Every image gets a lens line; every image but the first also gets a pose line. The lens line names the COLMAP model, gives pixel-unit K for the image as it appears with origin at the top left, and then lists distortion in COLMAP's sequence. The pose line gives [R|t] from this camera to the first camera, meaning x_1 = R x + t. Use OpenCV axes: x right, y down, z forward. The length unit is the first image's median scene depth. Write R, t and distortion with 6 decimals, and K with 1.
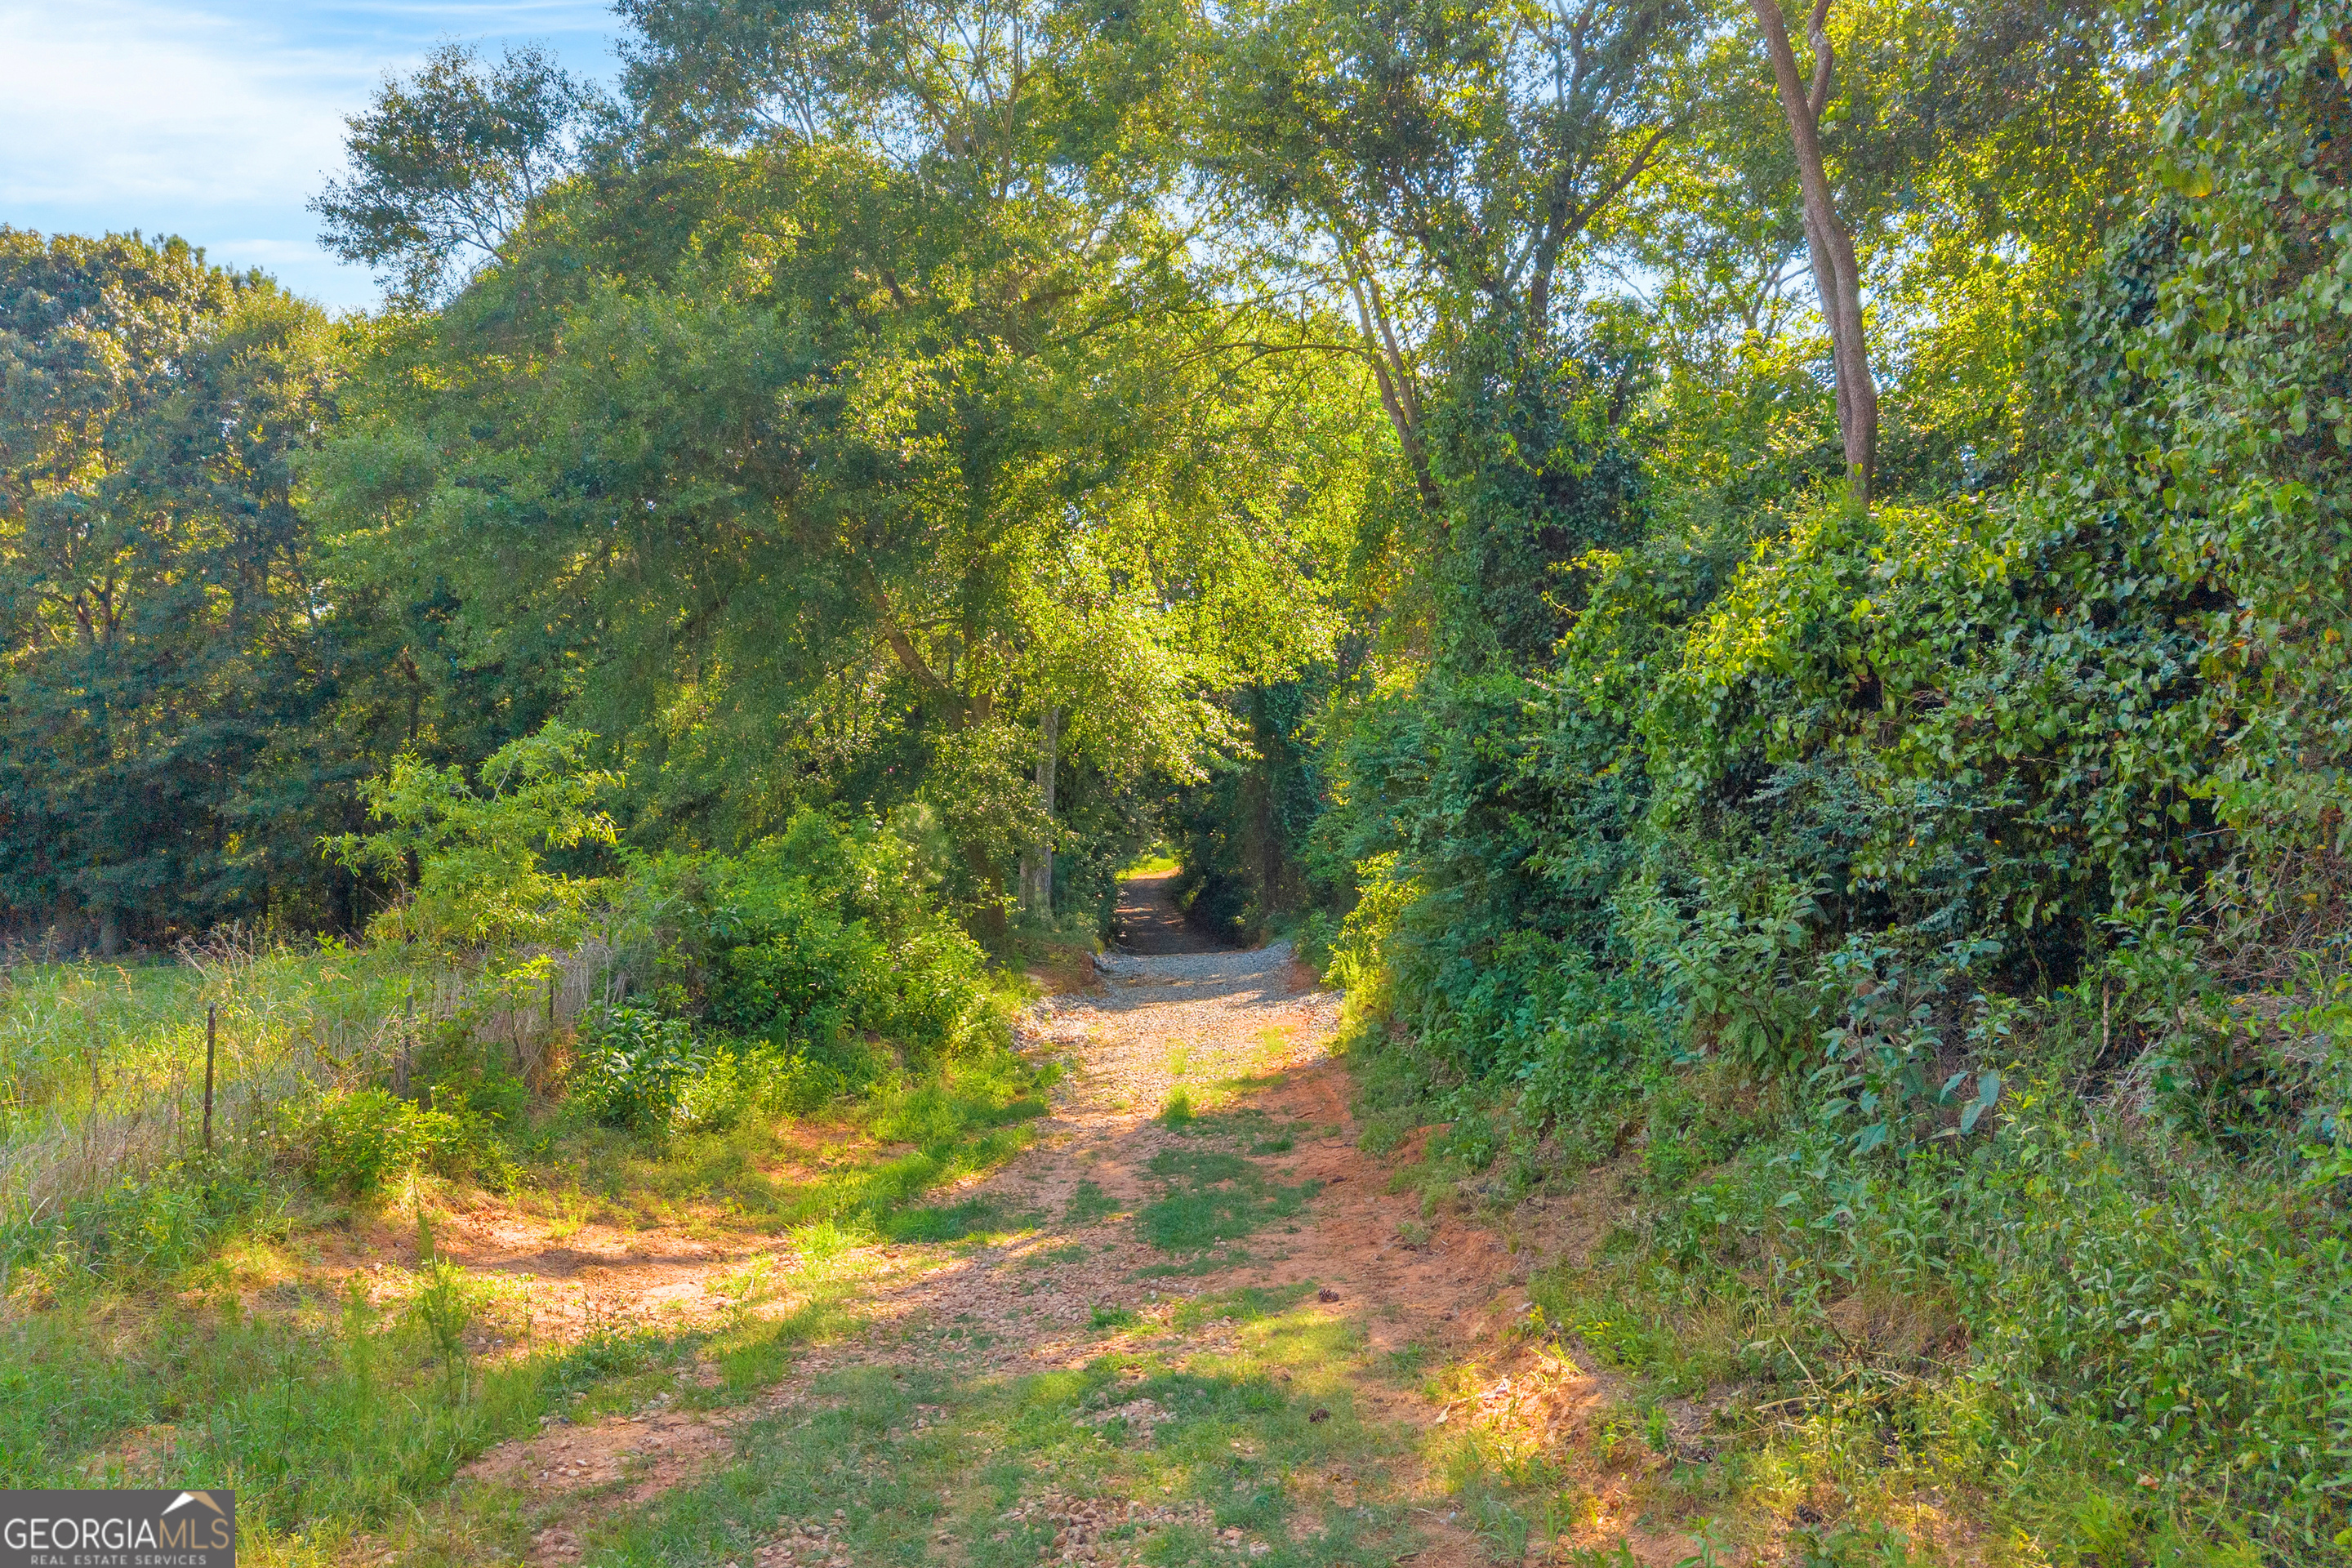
lens RADIAL K [[1620.7, 0, 1176.0], [0, 1620.7, 784.0], [0, 0, 1]] dist [0.029211, -0.028590]
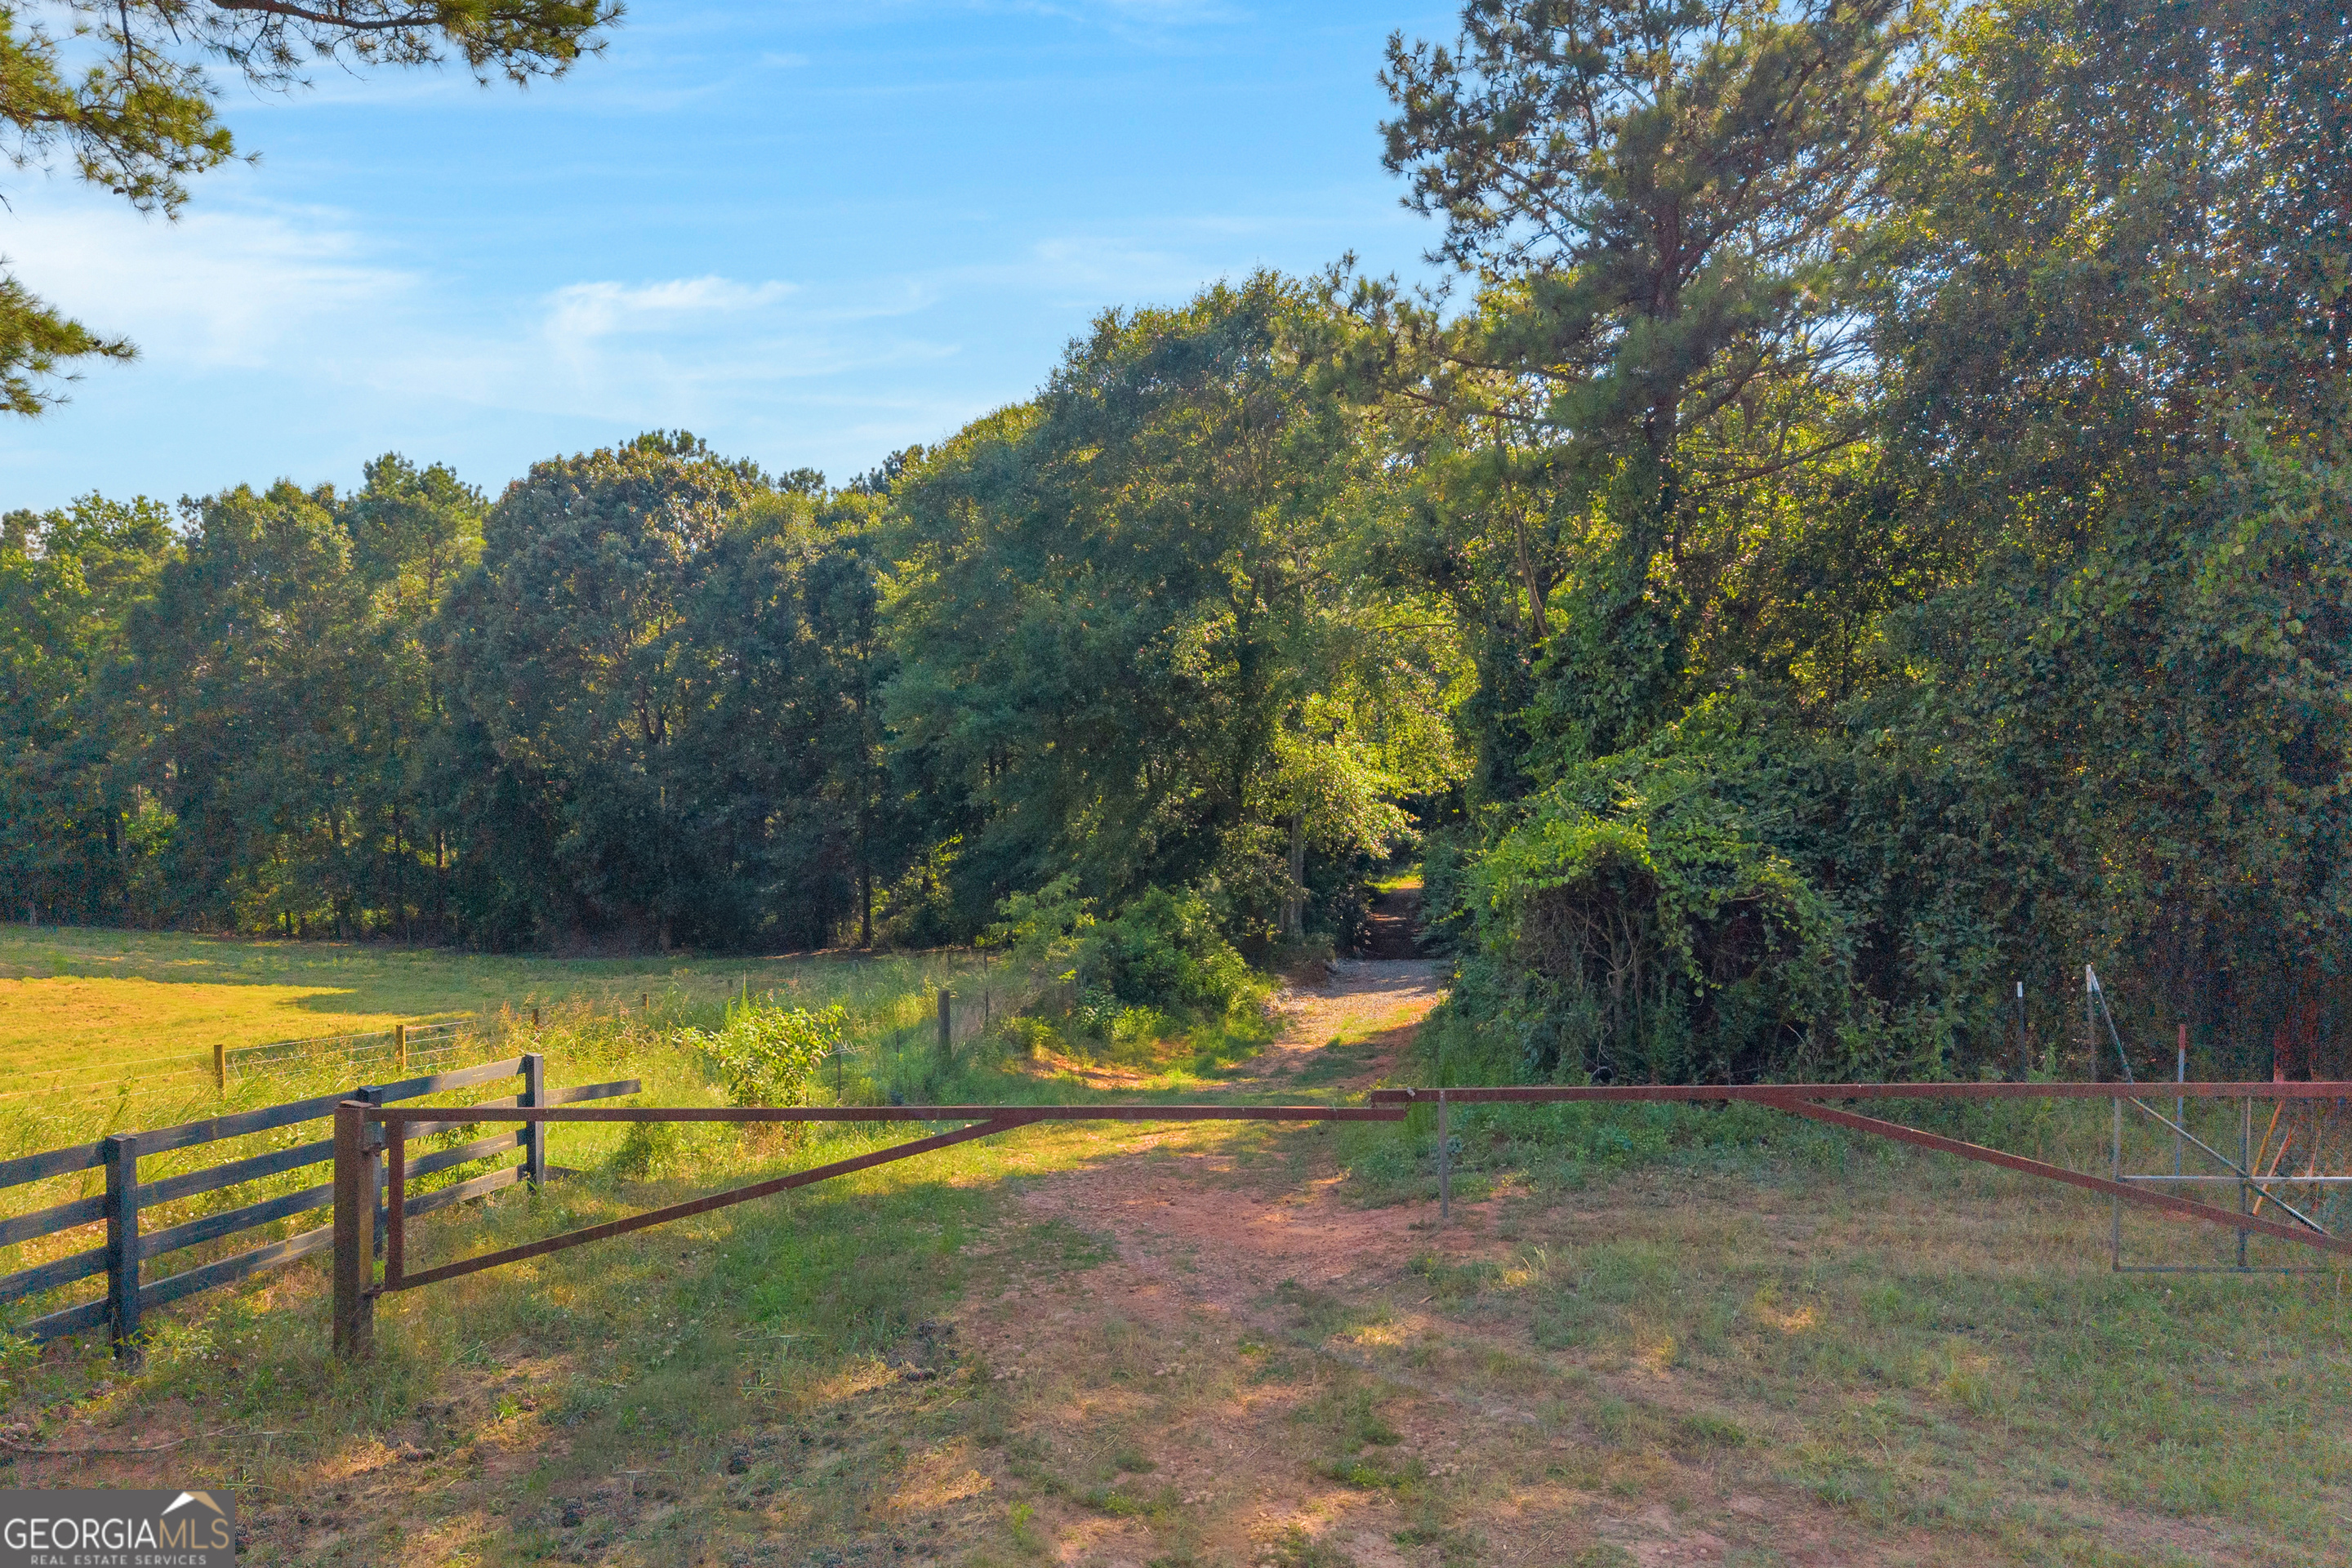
lens RADIAL K [[1698.4, 0, 1176.0], [0, 1698.4, 784.0], [0, 0, 1]] dist [0.122884, -0.199168]
pose [[0.983349, -0.006645, -0.181607, 0.143168], [0.008722, 0.999905, 0.010643, -0.113147], [0.181519, -0.012050, 0.983314, -0.851721]]
